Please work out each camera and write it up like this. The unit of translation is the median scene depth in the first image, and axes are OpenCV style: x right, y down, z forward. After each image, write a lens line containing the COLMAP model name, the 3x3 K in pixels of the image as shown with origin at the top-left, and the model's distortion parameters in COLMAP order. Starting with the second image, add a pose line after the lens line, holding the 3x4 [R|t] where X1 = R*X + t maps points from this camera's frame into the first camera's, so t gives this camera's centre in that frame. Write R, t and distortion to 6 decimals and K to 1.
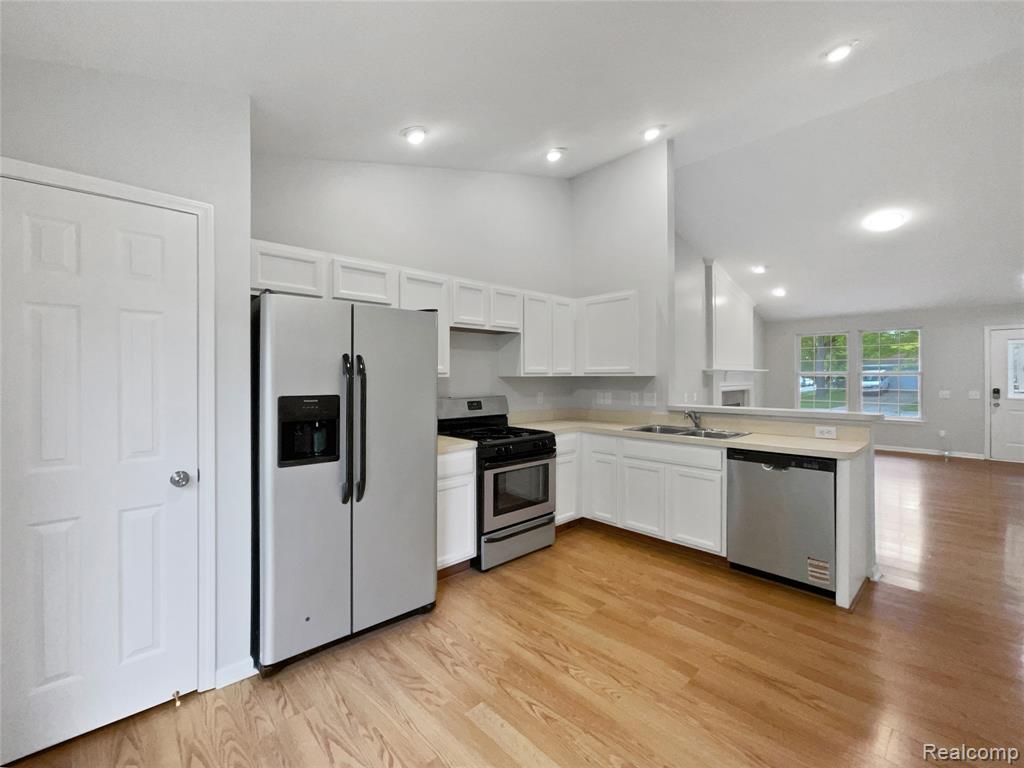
lens RADIAL K [[438.3, 0, 491.3], [0, 438.3, 375.7], [0, 0, 1]] dist [0.000733, 0.000014]
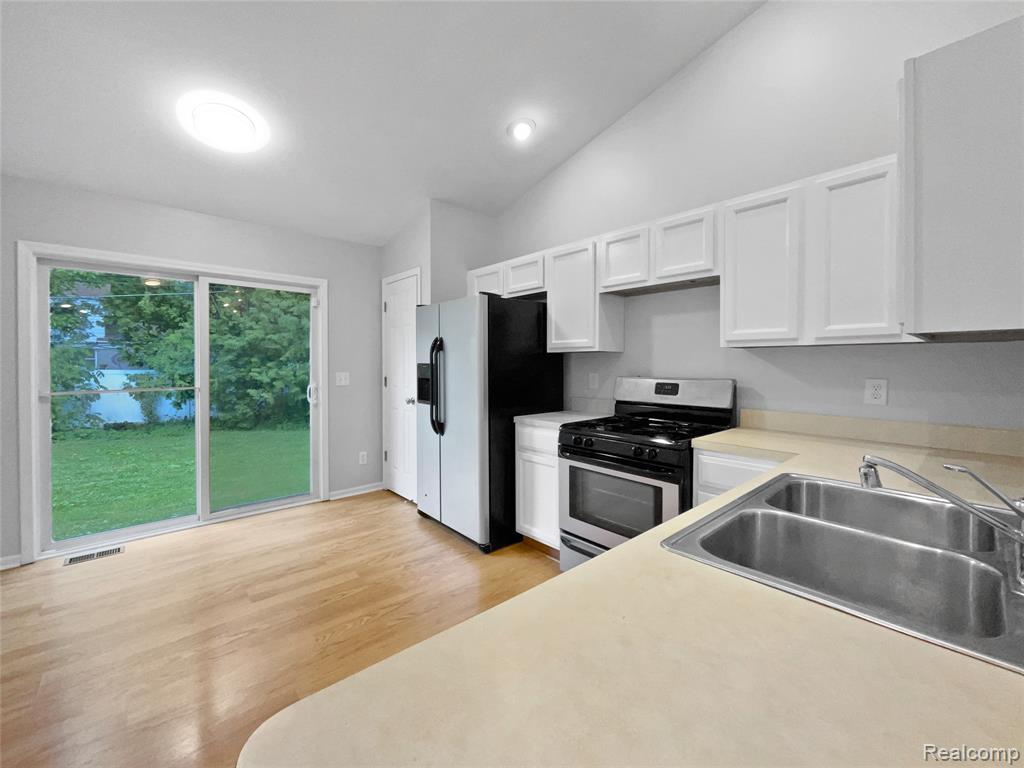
lens RADIAL K [[411.6, 0, 511.7], [0, 411.6, 366.8], [0, 0, 1]] dist [0.016049, 0.000016]
pose [[0.012791, 0.014326, -0.999816, 0.785255], [0.003835, 0.999889, 0.014376, 0.023553], [0.999911, -0.004018, 0.012734, 0.874725]]
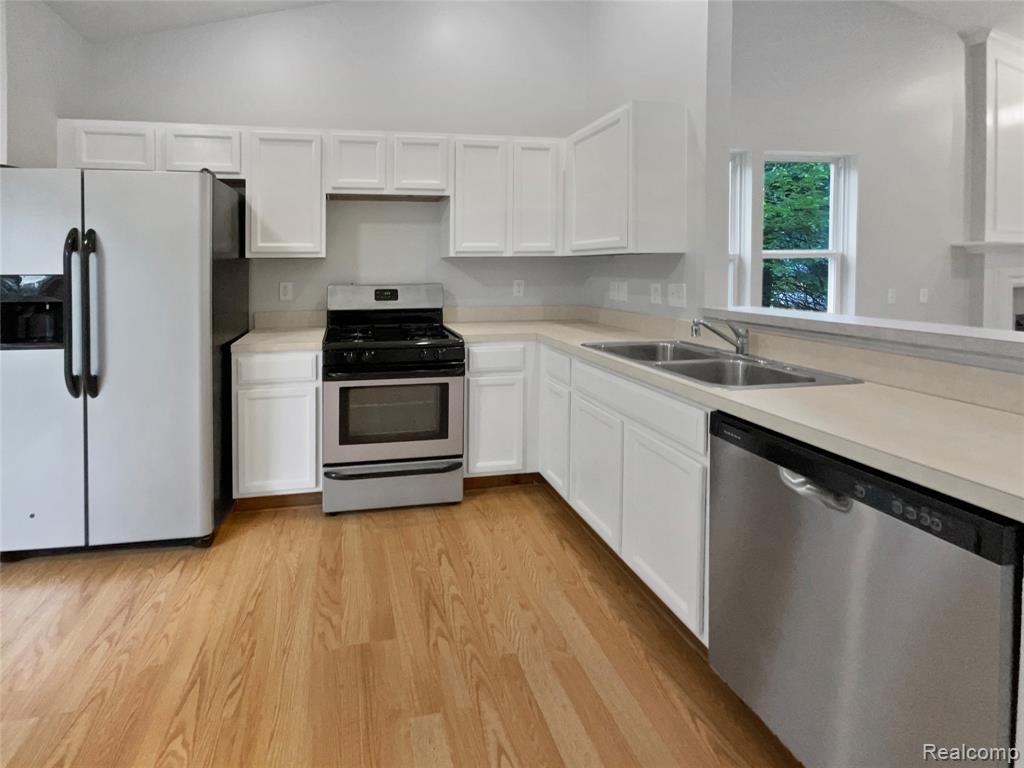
lens RADIAL K [[442.1, 0, 400.5], [0, 442.1, 273.1], [0, 0, 1]] dist [-0.001114, 0.009428]
pose [[0.832332, 0.006848, -0.554234, 0.498460], [0.004286, 0.999814, 0.018790, 0.018101], [0.554260, -0.018015, 0.832149, 0.436820]]
